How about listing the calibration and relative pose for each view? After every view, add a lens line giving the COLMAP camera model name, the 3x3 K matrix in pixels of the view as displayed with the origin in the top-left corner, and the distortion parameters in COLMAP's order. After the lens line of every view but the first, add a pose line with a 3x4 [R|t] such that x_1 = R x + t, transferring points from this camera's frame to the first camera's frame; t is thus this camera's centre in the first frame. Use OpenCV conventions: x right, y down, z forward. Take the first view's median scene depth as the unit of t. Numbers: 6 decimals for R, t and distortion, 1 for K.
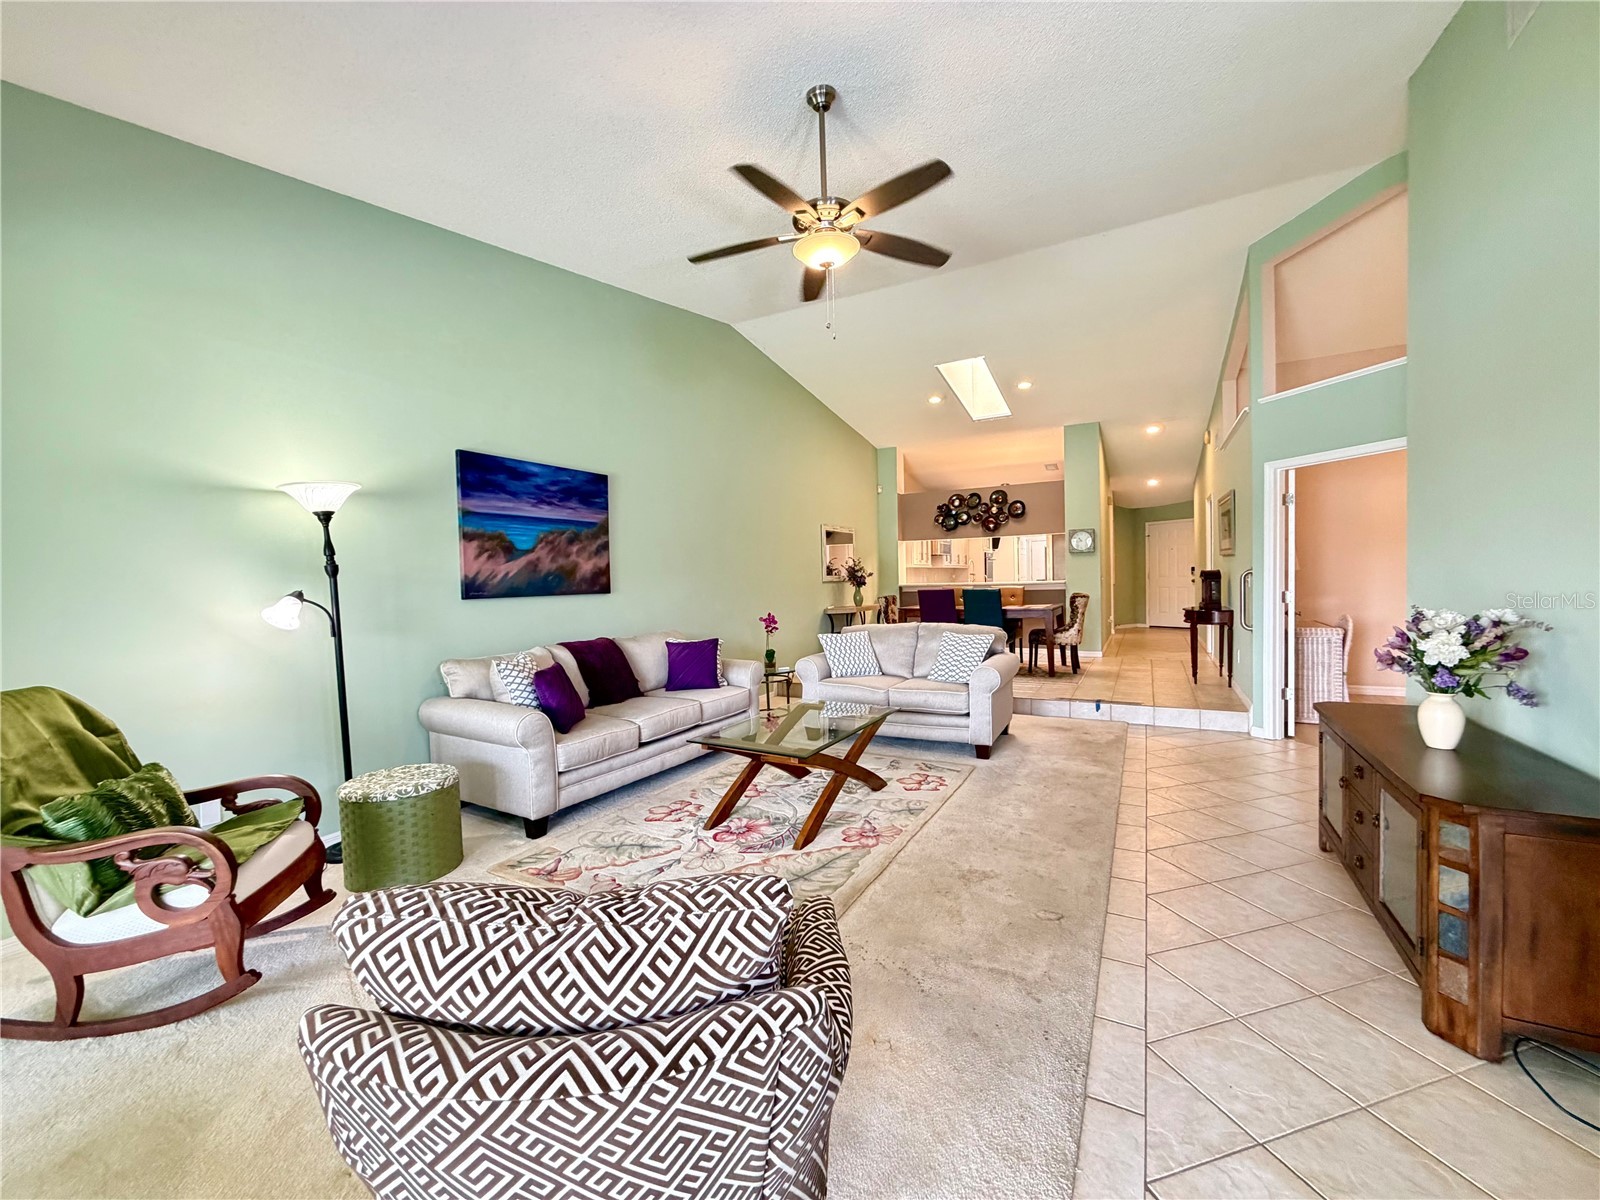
lens RADIAL K [[639.8, 0, 793.4], [0, 639.8, 600.7], [0, 0, 1]] dist [-0.000397, 0.000224]
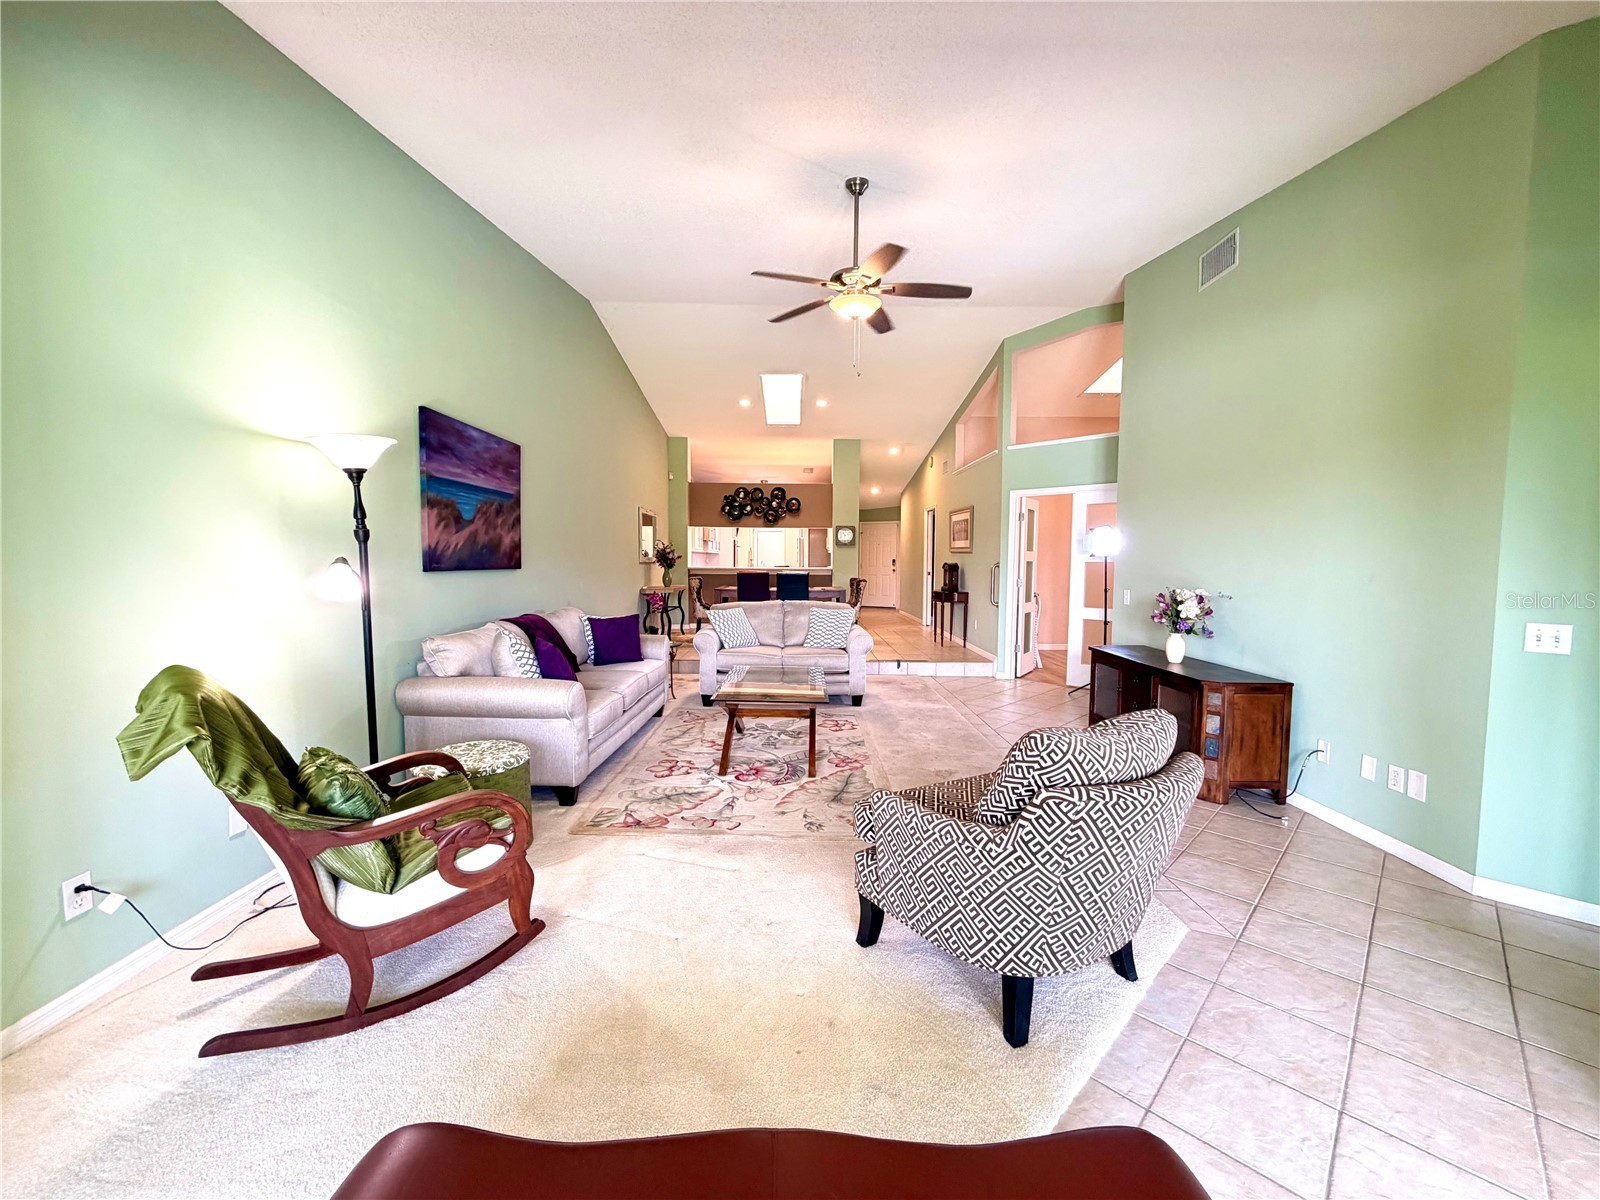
lens RADIAL K [[639.8, 0, 793.1], [0, 639.8, 602.7], [0, 0, 1]] dist [-0.000397, 0.000224]
pose [[0.875939, -0.000139, 0.482422, -0.345216], [-0.013613, 0.999595, 0.025005, 0.008620], [-0.482230, -0.028470, 0.875582, -0.039314]]
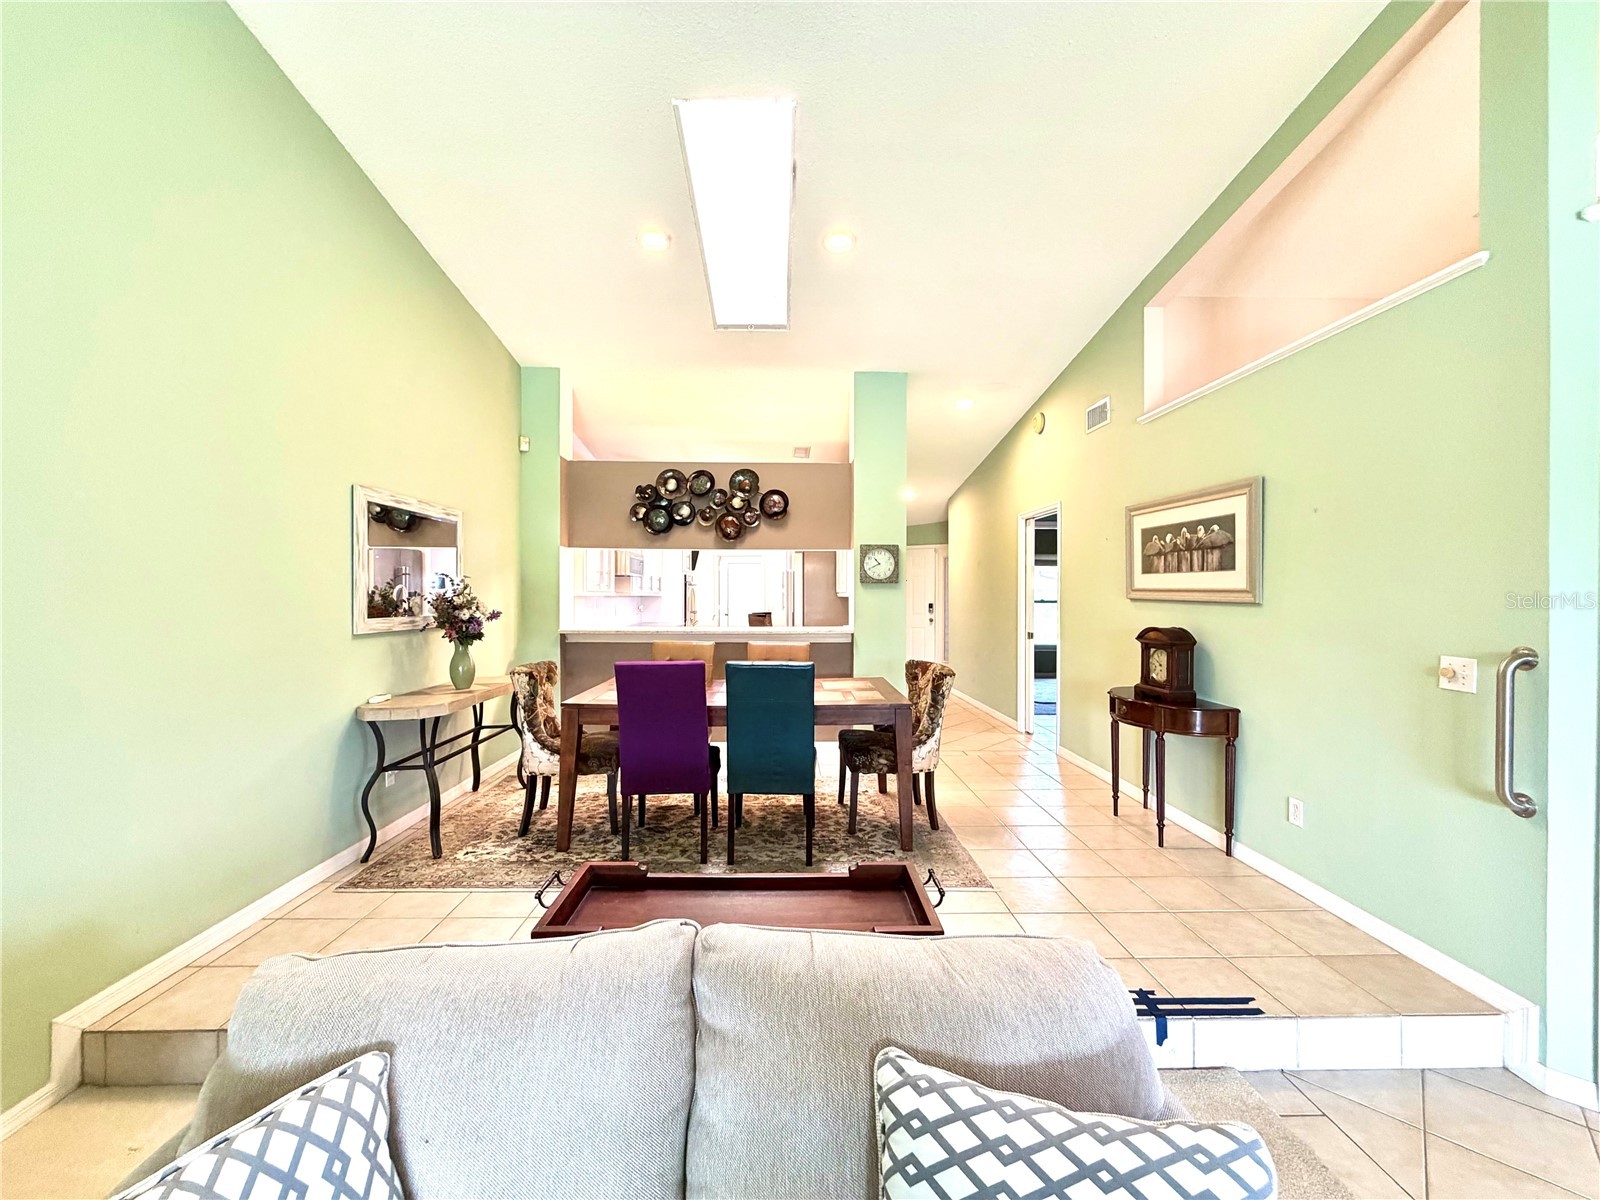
lens RADIAL K [[639.8, 0, 790.6], [0, 639.8, 598.3], [0, 0, 1]] dist [-0.000397, 0.000224]
pose [[0.866367, 0.025913, 0.498736, 0.117320], [-0.008704, 0.999285, -0.036801, -0.058082], [-0.499333, 0.027542, 0.865973, 0.791970]]
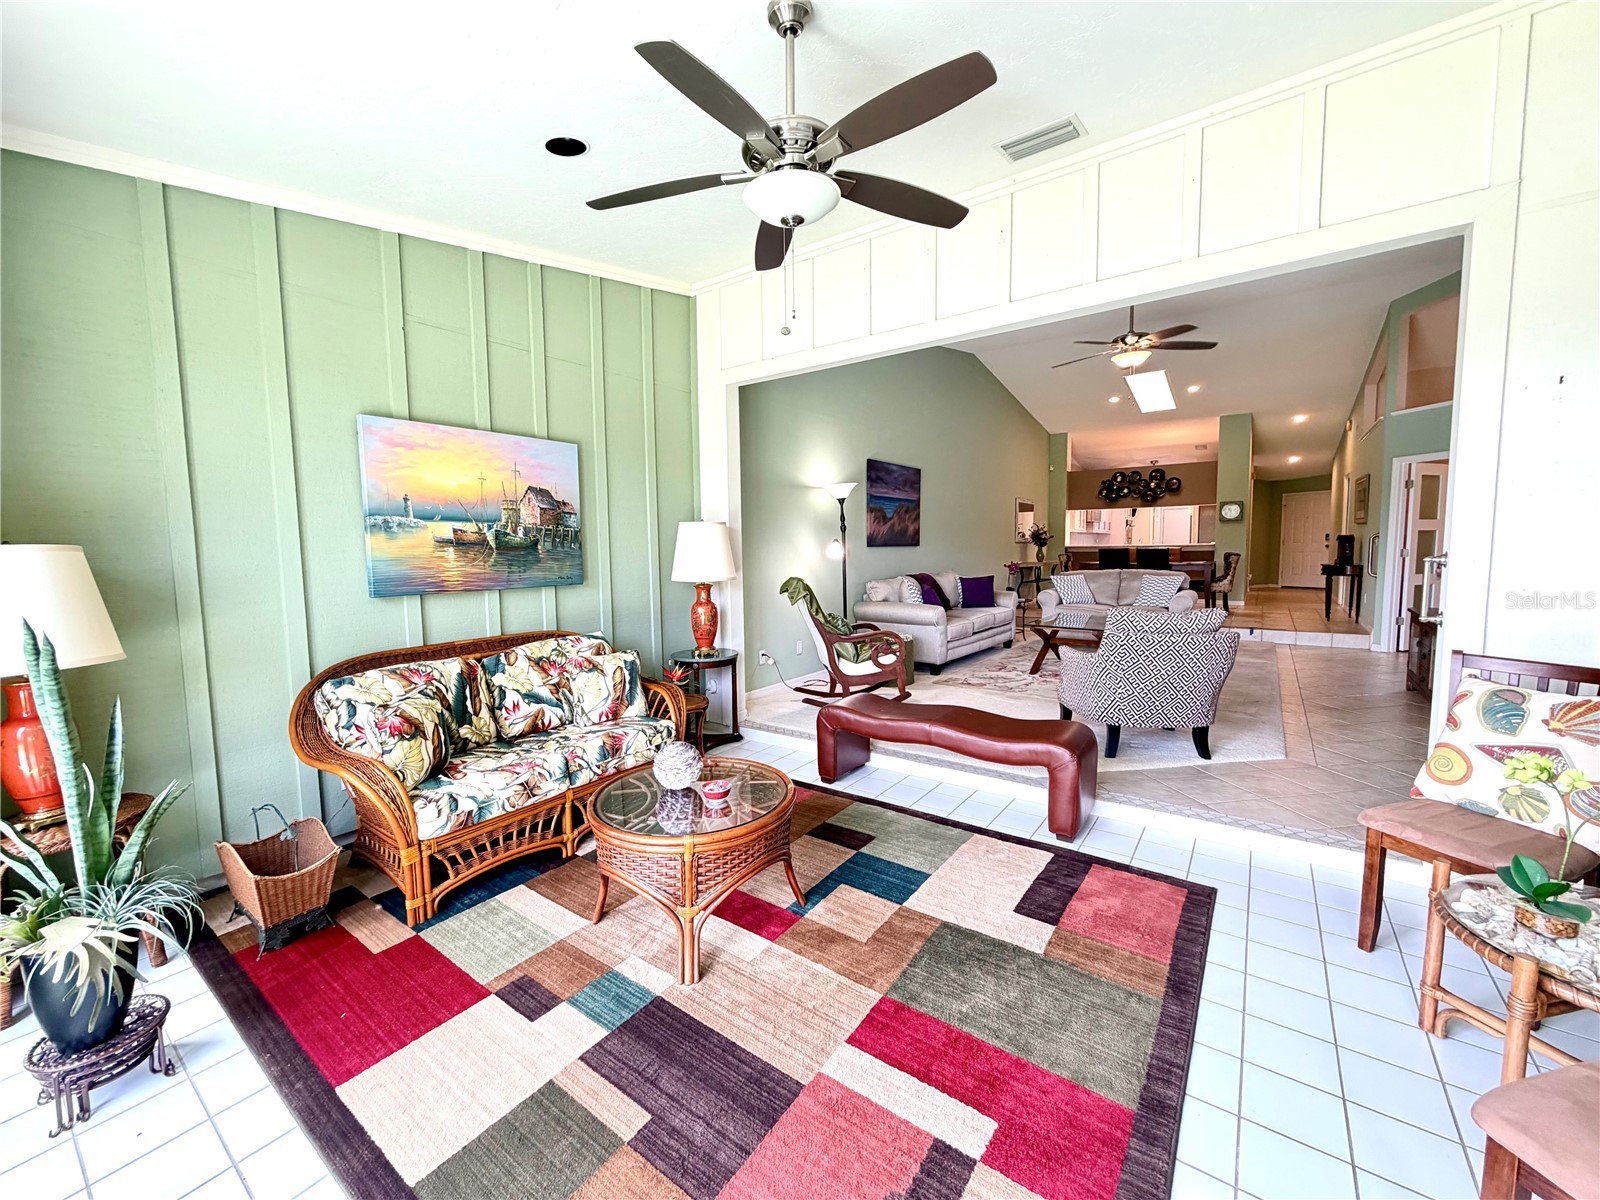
lens RADIAL K [[639.8, 0, 791.5], [0, 639.8, 600.1], [0, 0, 1]] dist [-0.000397, 0.000224]
pose [[0.991414, 0.021620, -0.128965, -0.344108], [-0.014755, 0.998435, 0.053946, 0.035846], [0.129929, -0.051580, 0.990181, -0.515573]]
